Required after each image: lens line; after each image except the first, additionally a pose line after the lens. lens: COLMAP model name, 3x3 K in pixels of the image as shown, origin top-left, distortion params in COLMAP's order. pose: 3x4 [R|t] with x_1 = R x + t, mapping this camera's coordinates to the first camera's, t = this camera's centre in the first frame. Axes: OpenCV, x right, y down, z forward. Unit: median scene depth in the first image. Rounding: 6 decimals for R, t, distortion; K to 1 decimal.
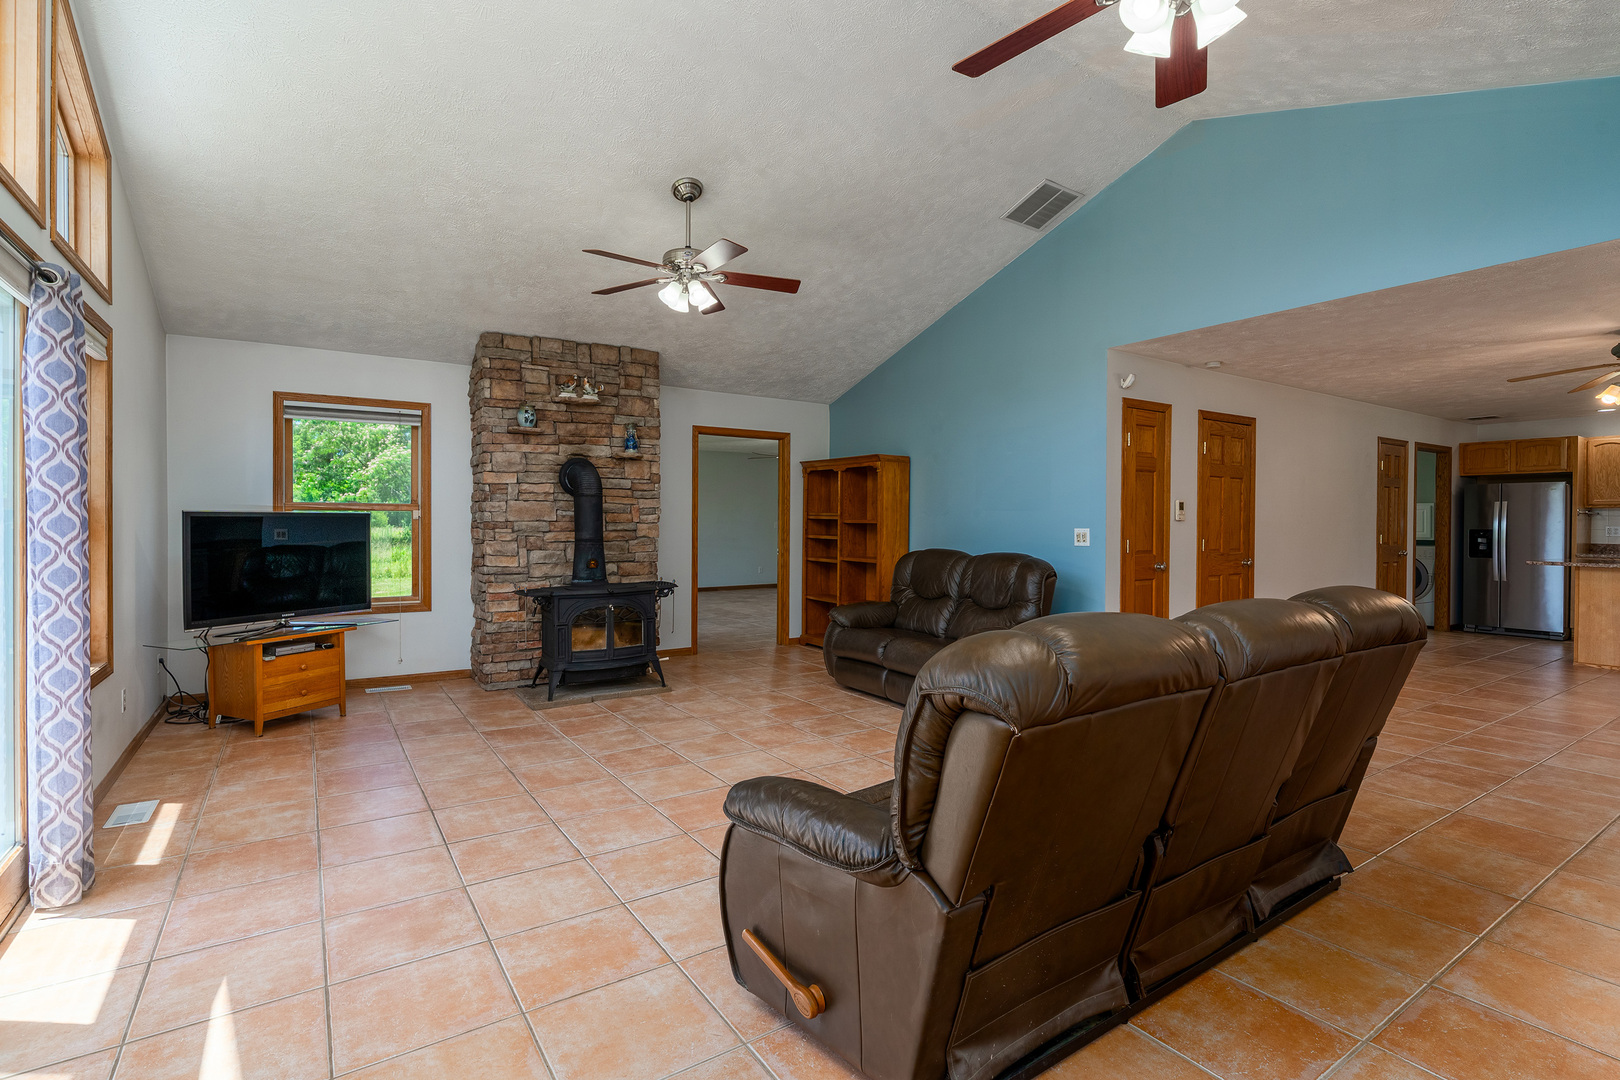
lens RADIAL K [[750.8, 0, 797.2], [0, 750.8, 532.4], [0, 0, 1]] dist [-0.000736, 0.000078]
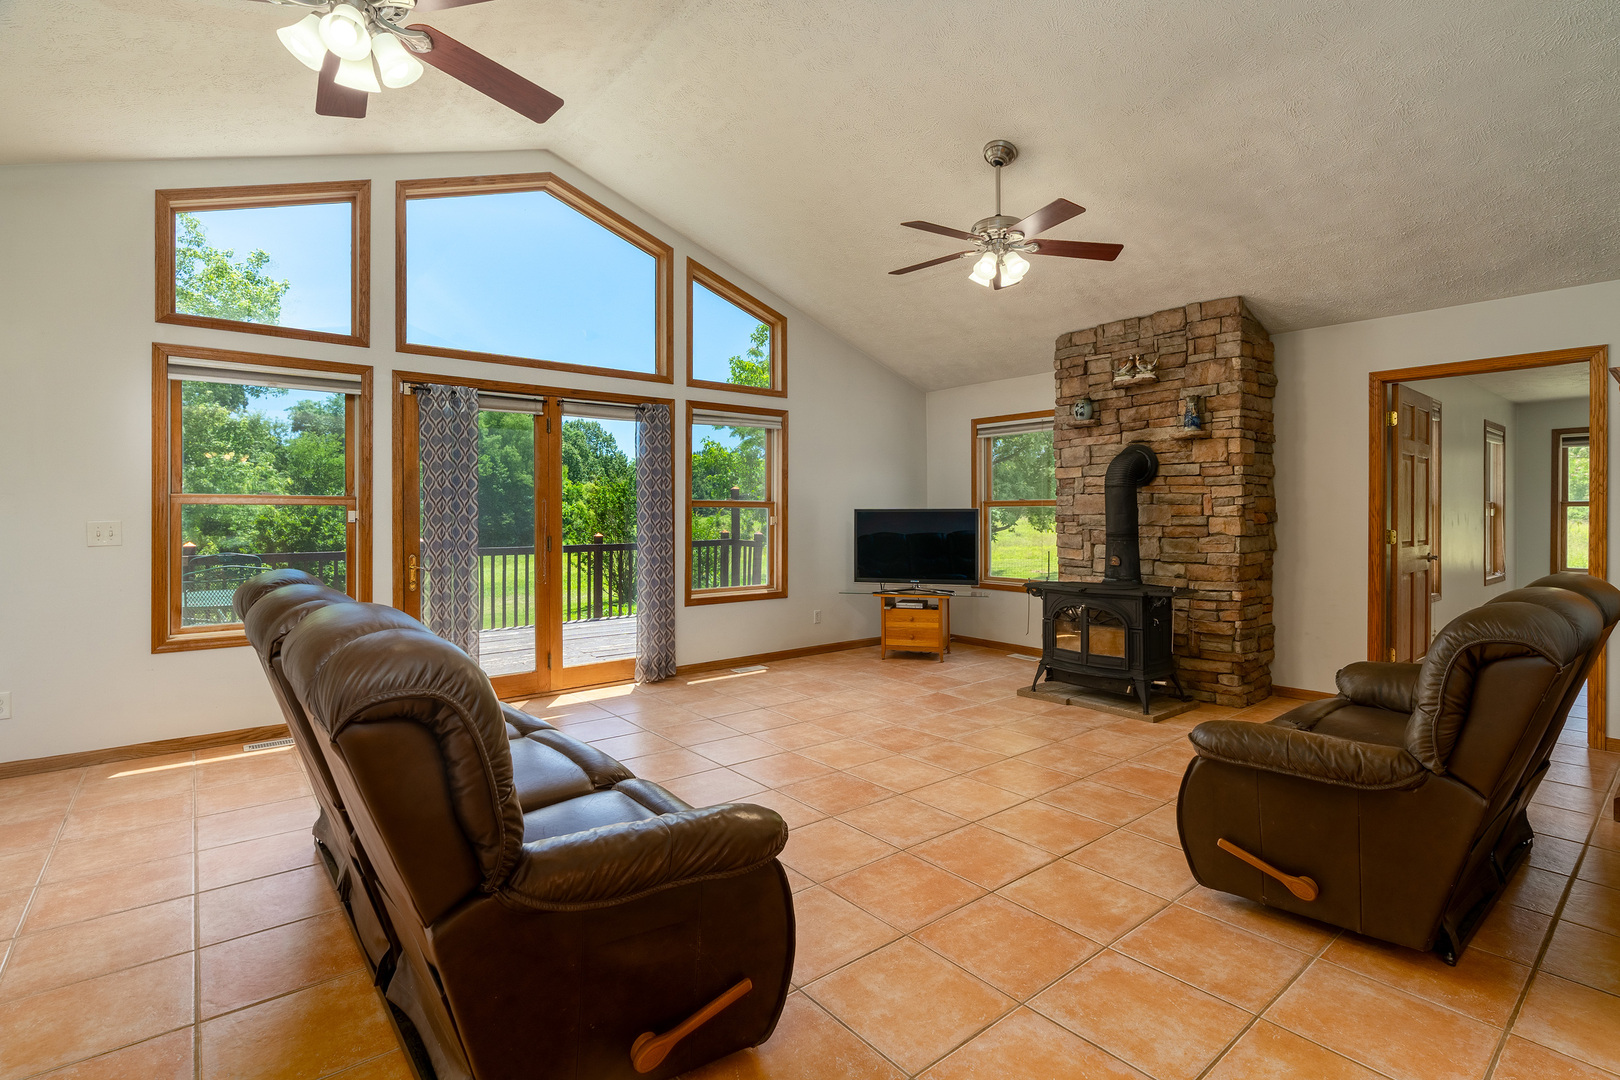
lens RADIAL K [[765.6, 0, 820.0], [0, 765.6, 512.7], [0, 0, 1]] dist [-0.004941, -0.000110]
pose [[0.119148, -0.002139, -0.992874, 0.589850], [-0.008557, 0.999958, -0.003182, -0.010875], [0.992840, 0.008875, 0.119125, 0.516186]]
